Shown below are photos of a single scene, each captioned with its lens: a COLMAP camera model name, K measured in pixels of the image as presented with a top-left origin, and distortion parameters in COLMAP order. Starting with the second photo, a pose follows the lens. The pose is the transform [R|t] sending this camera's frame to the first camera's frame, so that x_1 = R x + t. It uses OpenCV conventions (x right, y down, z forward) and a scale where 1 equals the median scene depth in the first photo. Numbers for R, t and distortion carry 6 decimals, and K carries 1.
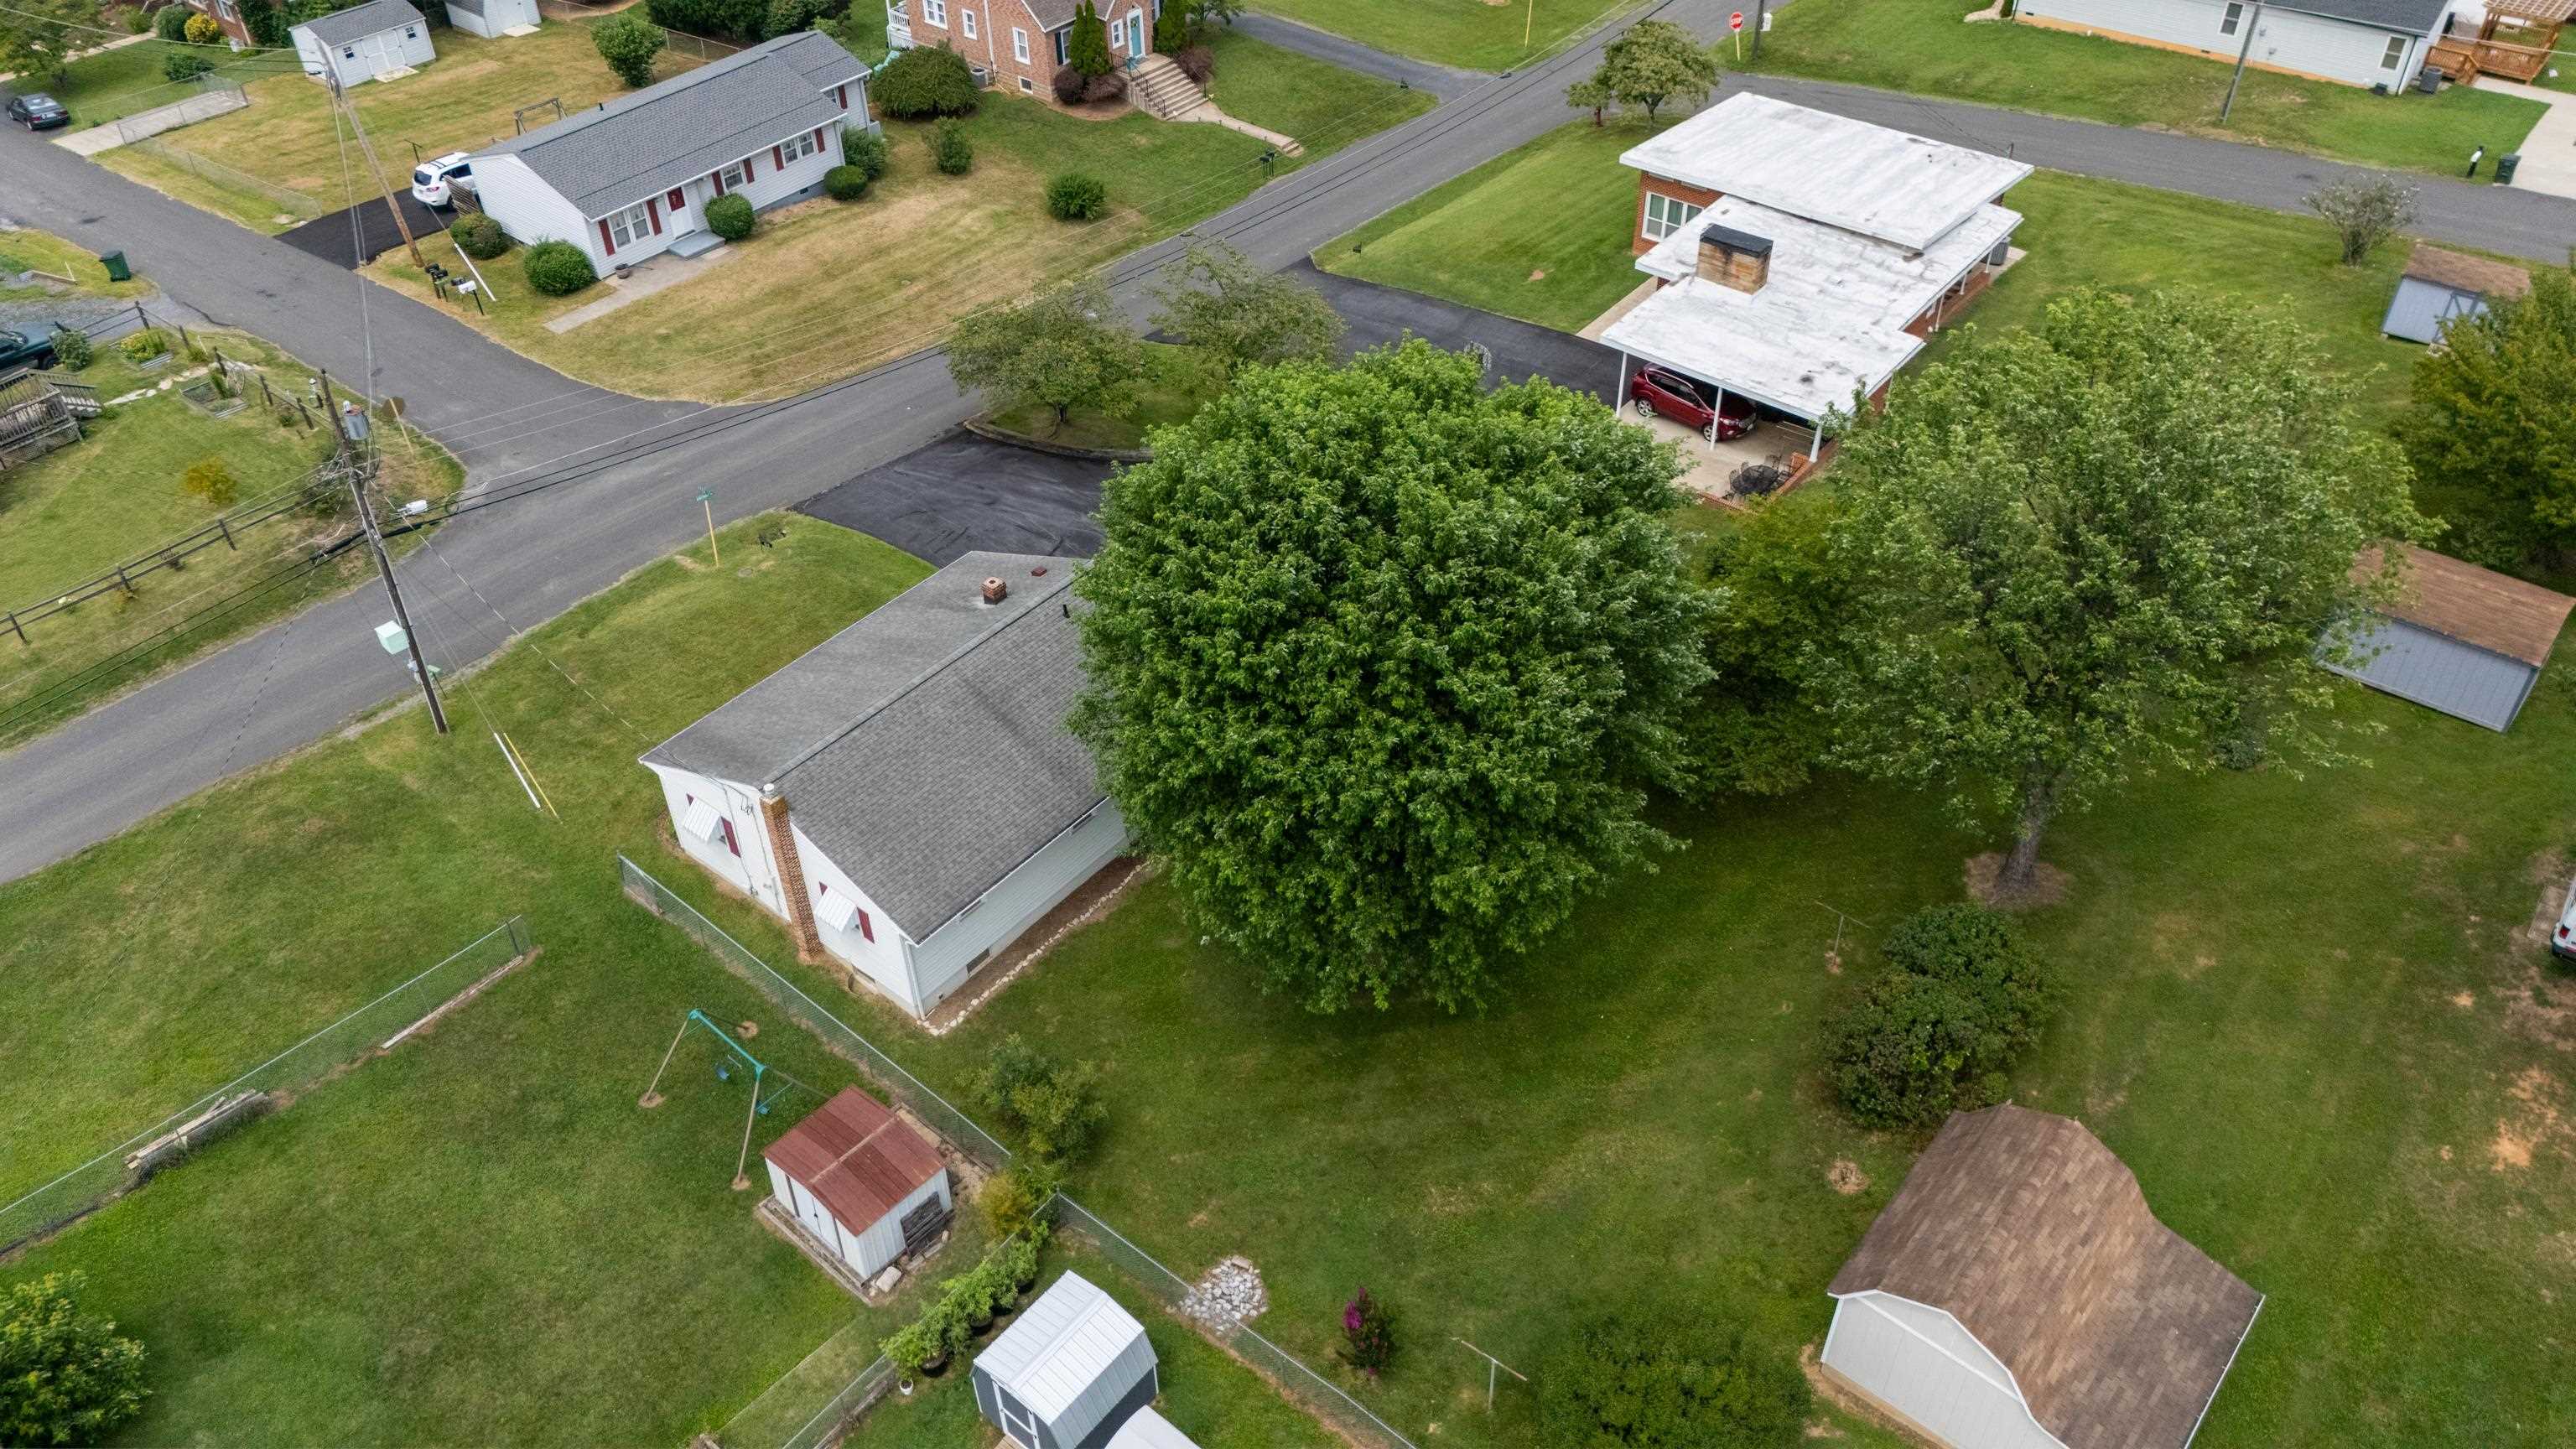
lens RADIAL K [[1894.0, 0, 1288.0], [0, 1894.0, 724.5], [0, 0, 1]] dist [0.085175, -0.094562]
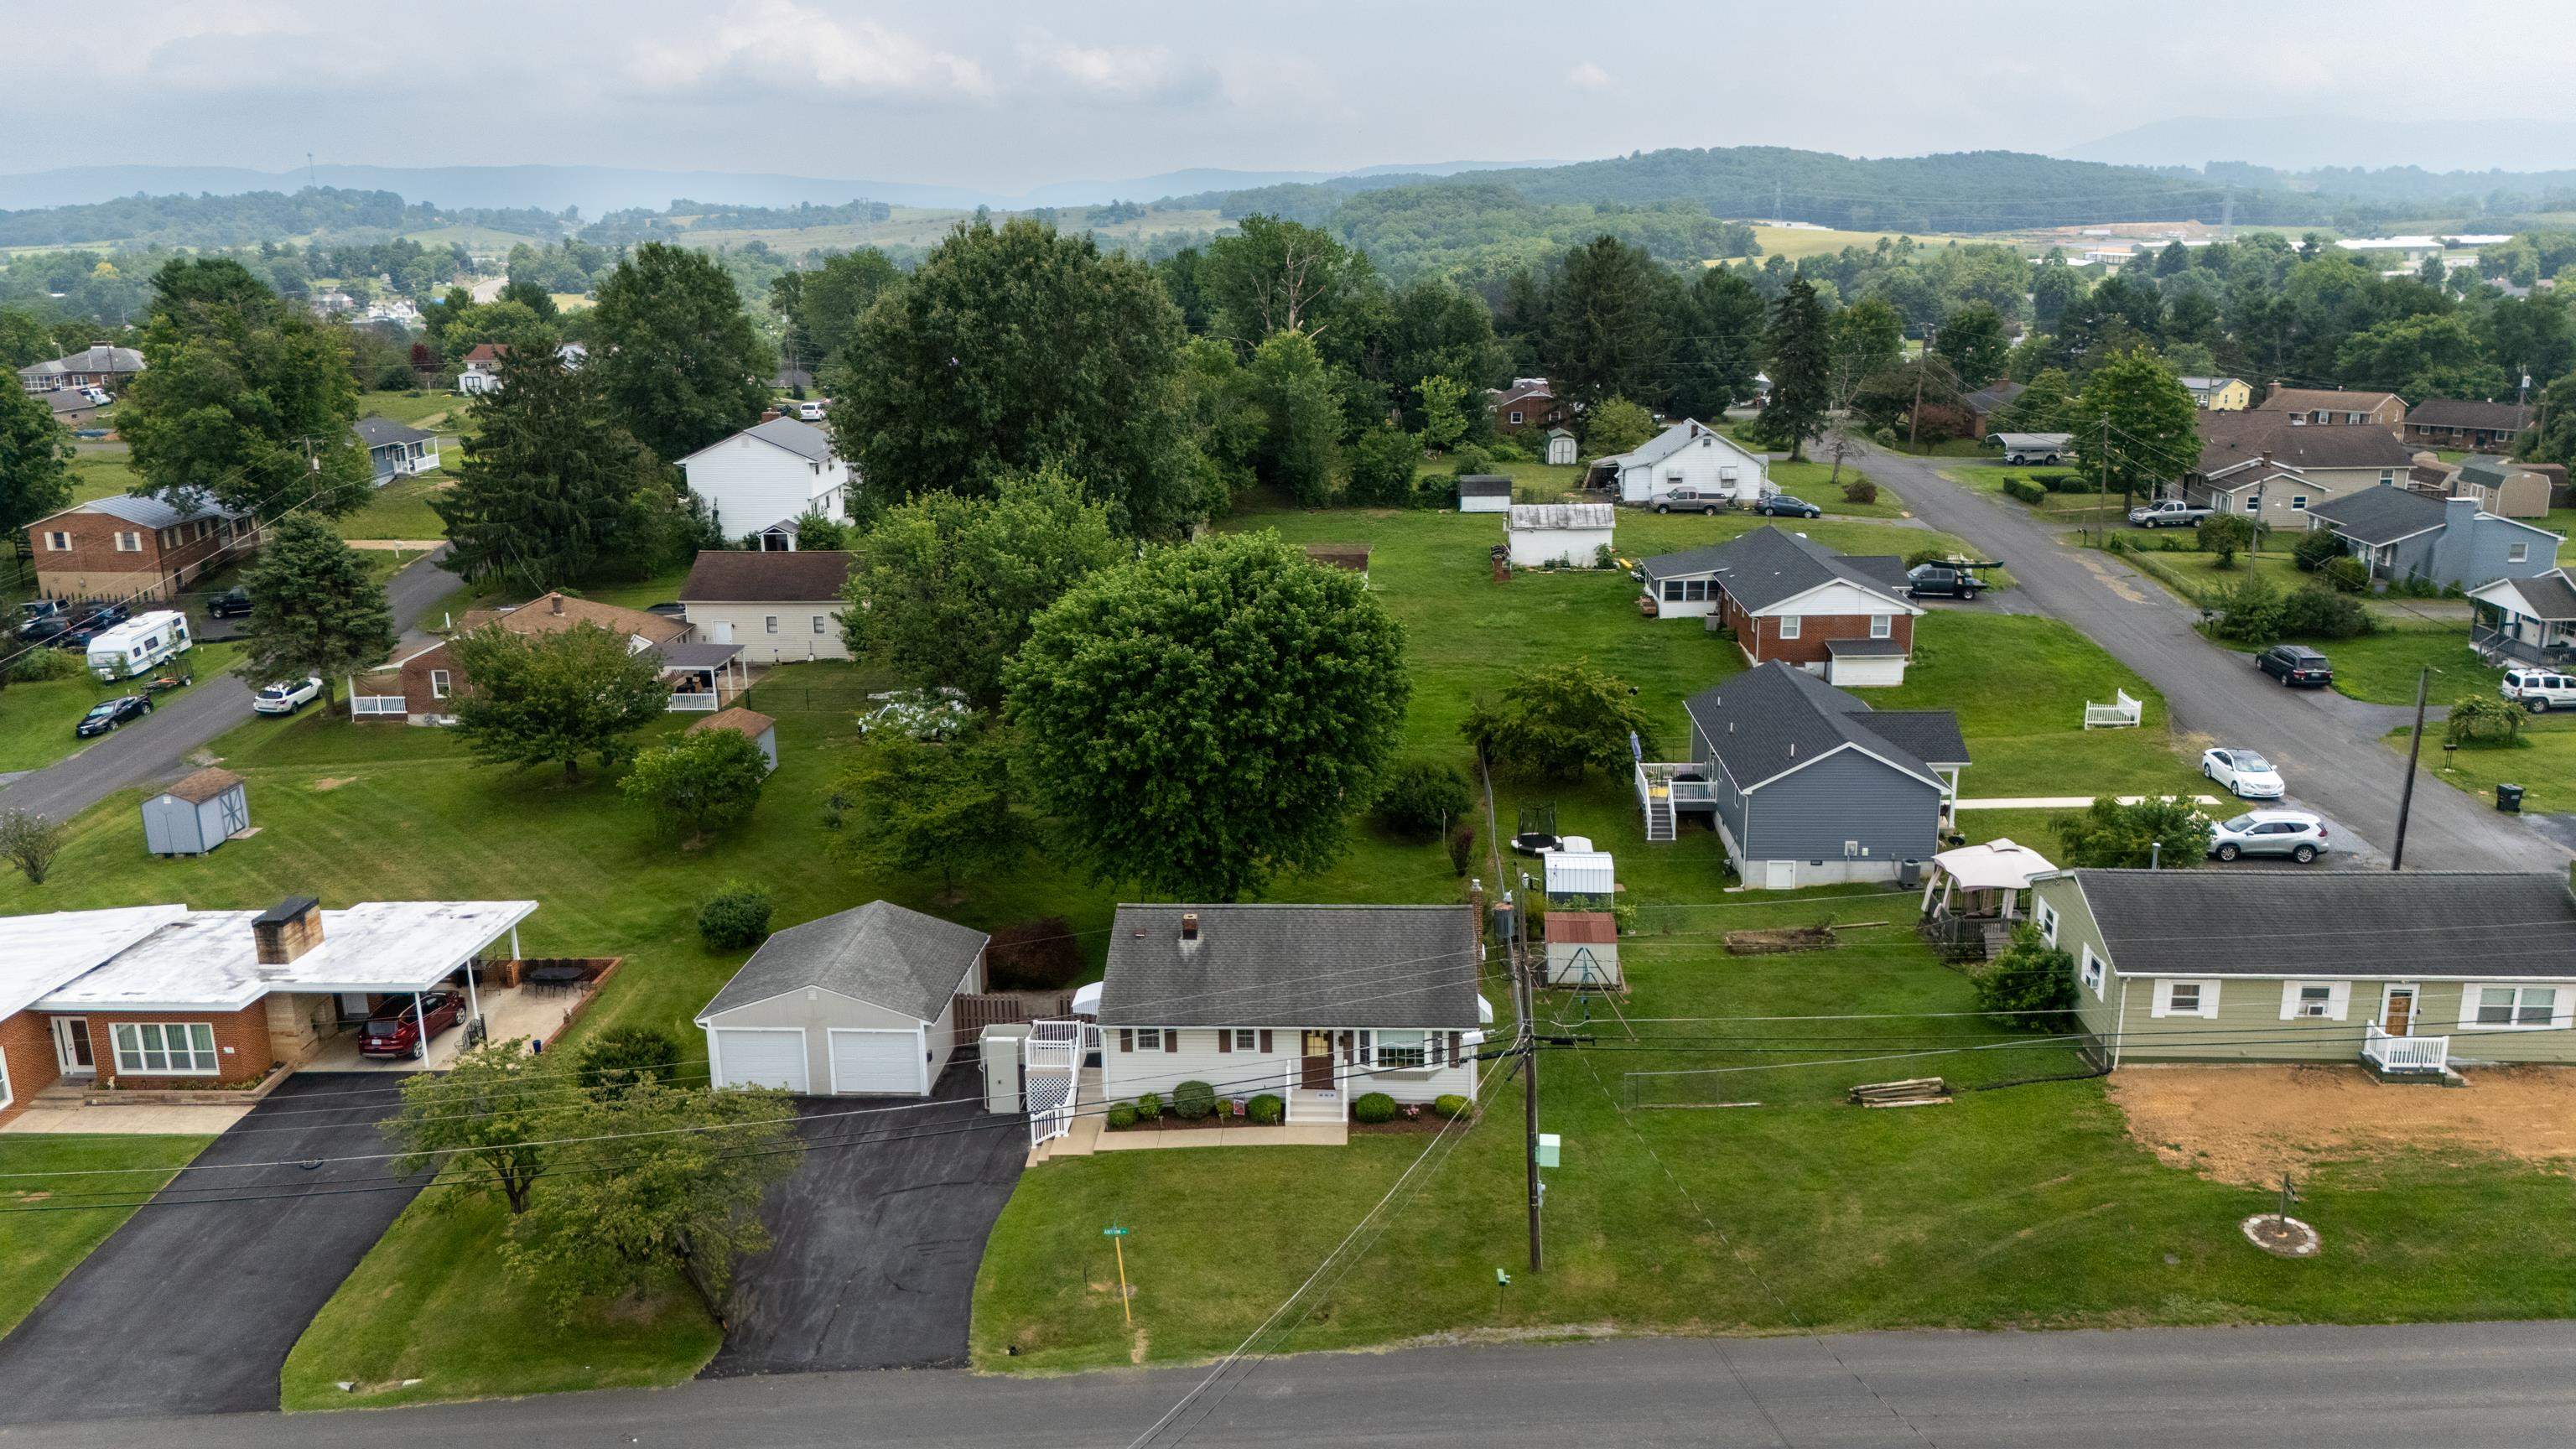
lens RADIAL K [[1894.0, 0, 1288.0], [0, 1894.0, 724.5], [0, 0, 1]] dist [0.085175, -0.094562]
pose [[-0.586361, -0.182082, 0.789320, -0.759844], [0.544287, 0.633113, 0.550381, -0.530467], [-0.599943, 0.752339, -0.272128, 0.817000]]
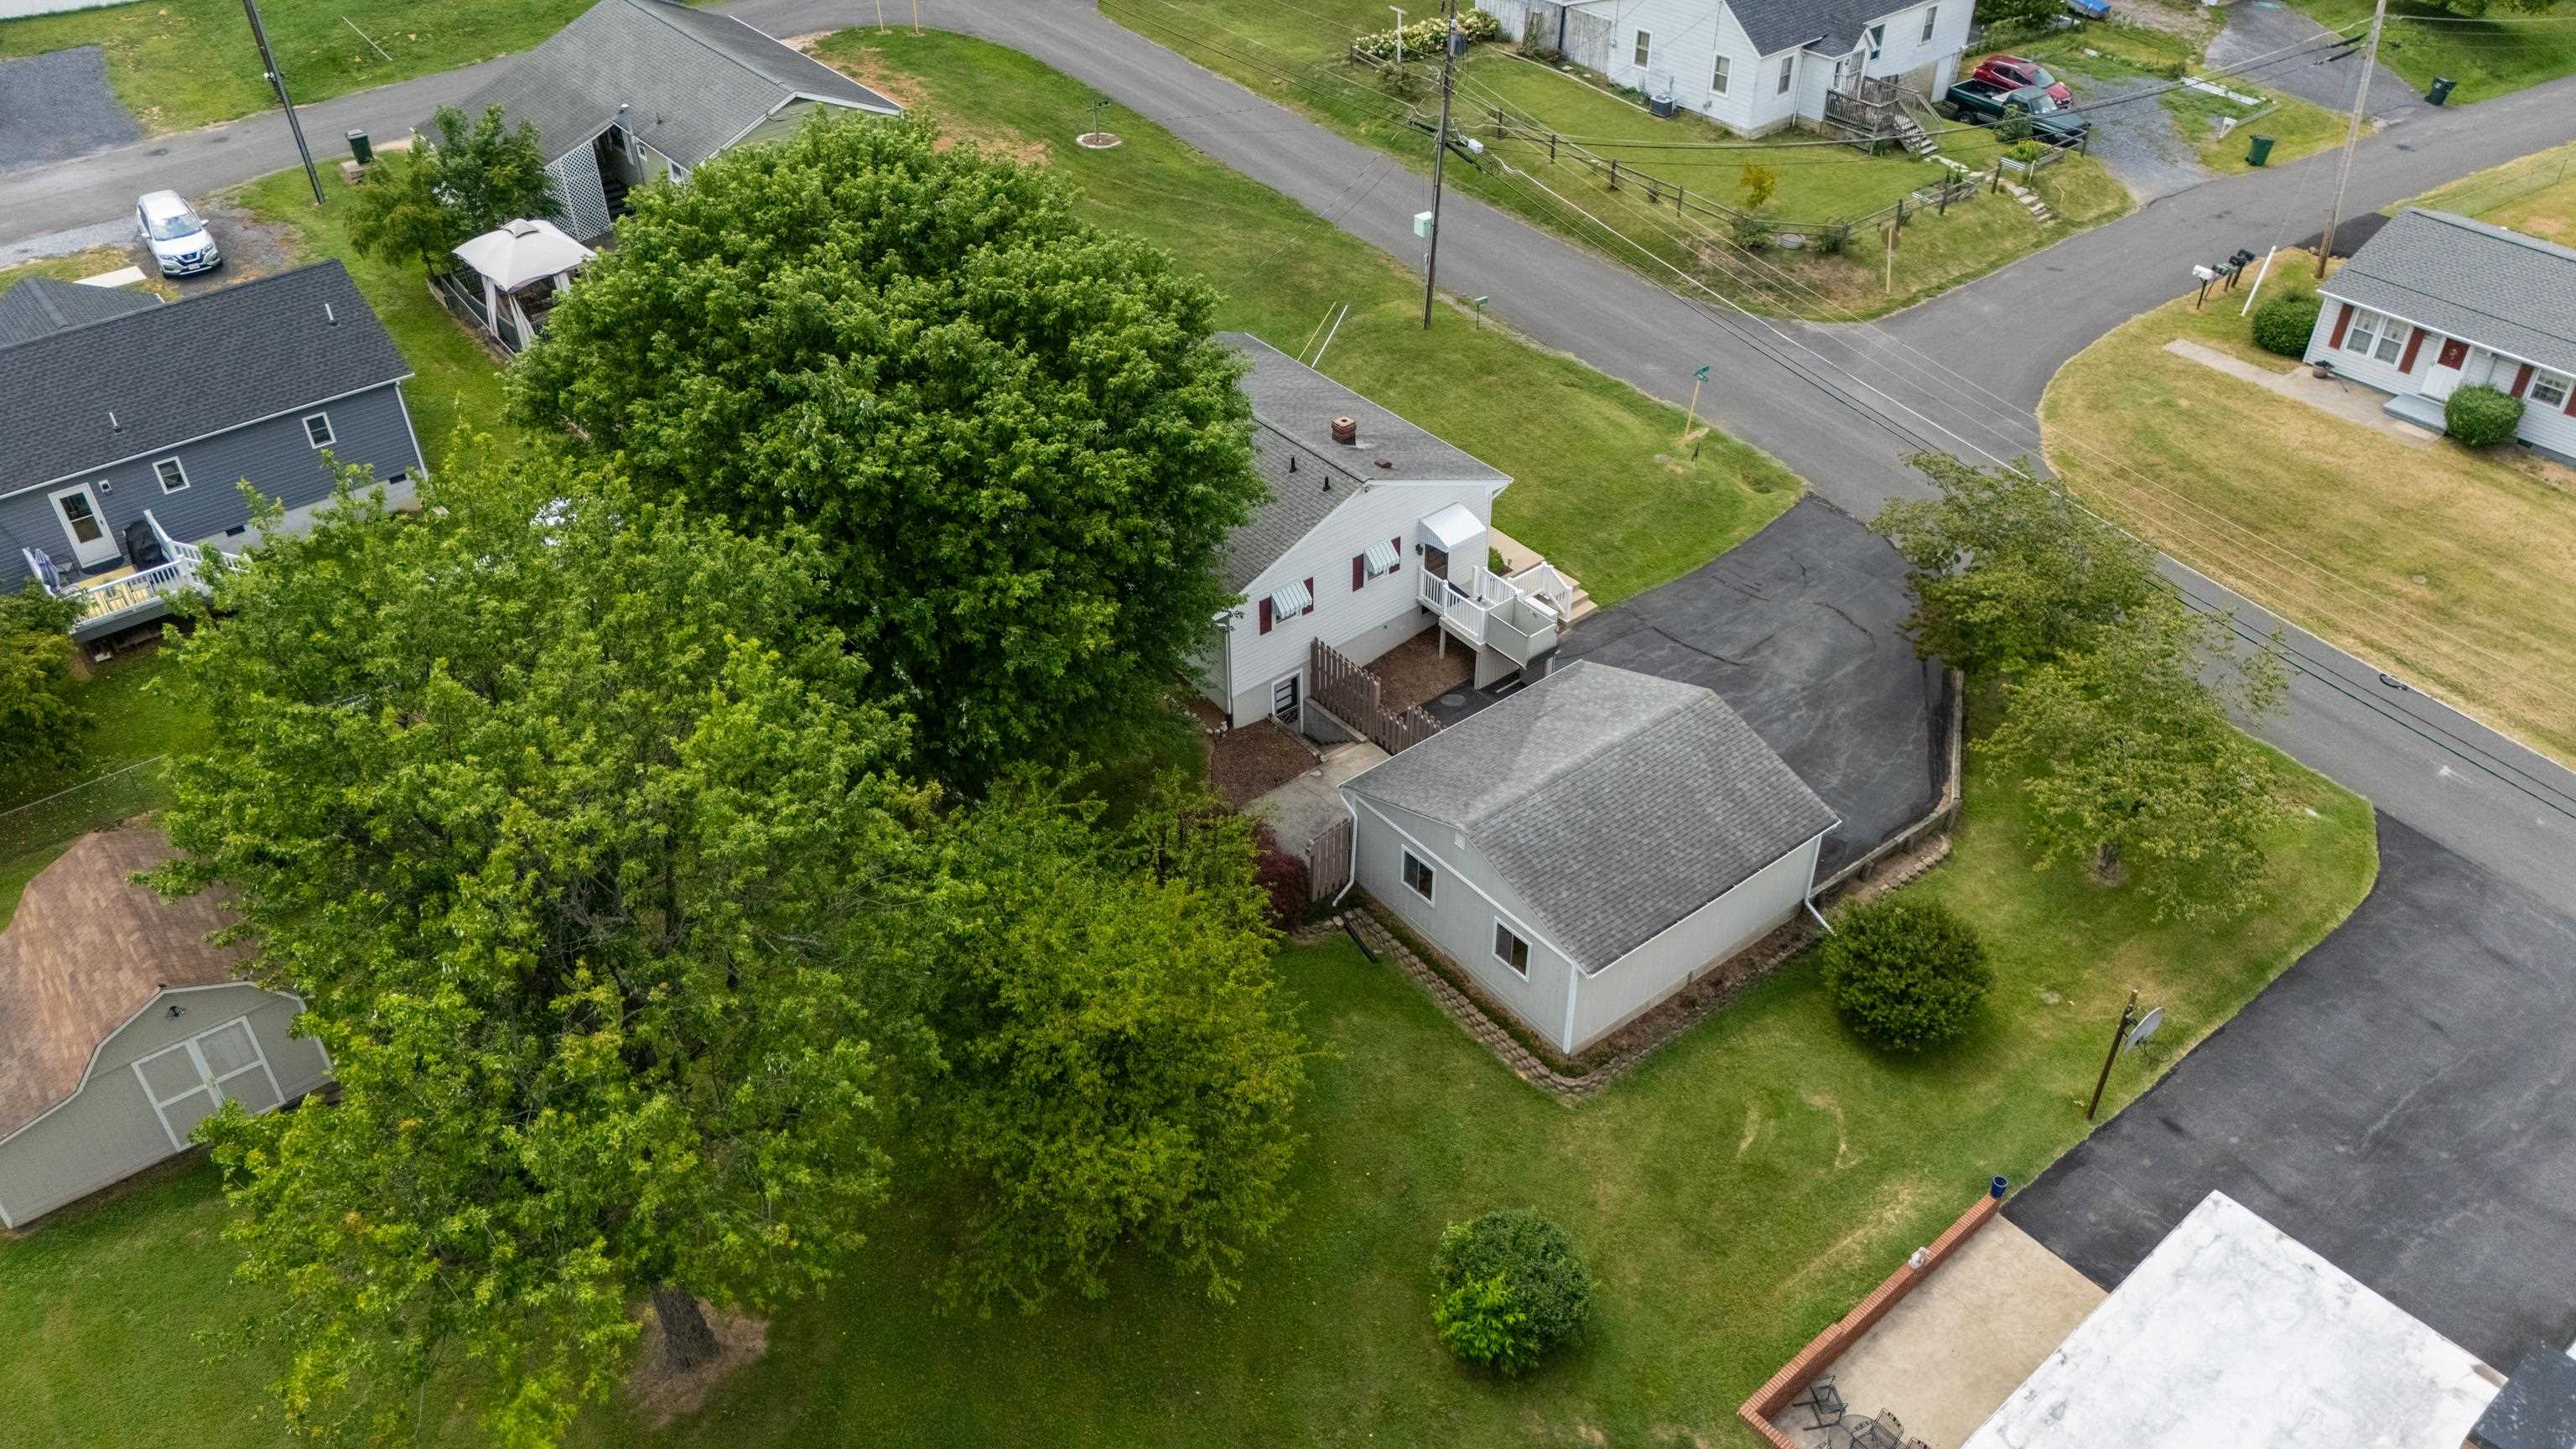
lens RADIAL K [[1901.2, 0, 1288.0], [0, 1901.2, 724.5], [0, 0, 1]] dist [0.076460, -0.076992]
pose [[-0.199809, 0.612819, -0.764545, 0.474711], [-0.623563, 0.522350, 0.581653, -0.371999], [0.755808, 0.592961, 0.277761, 0.544919]]
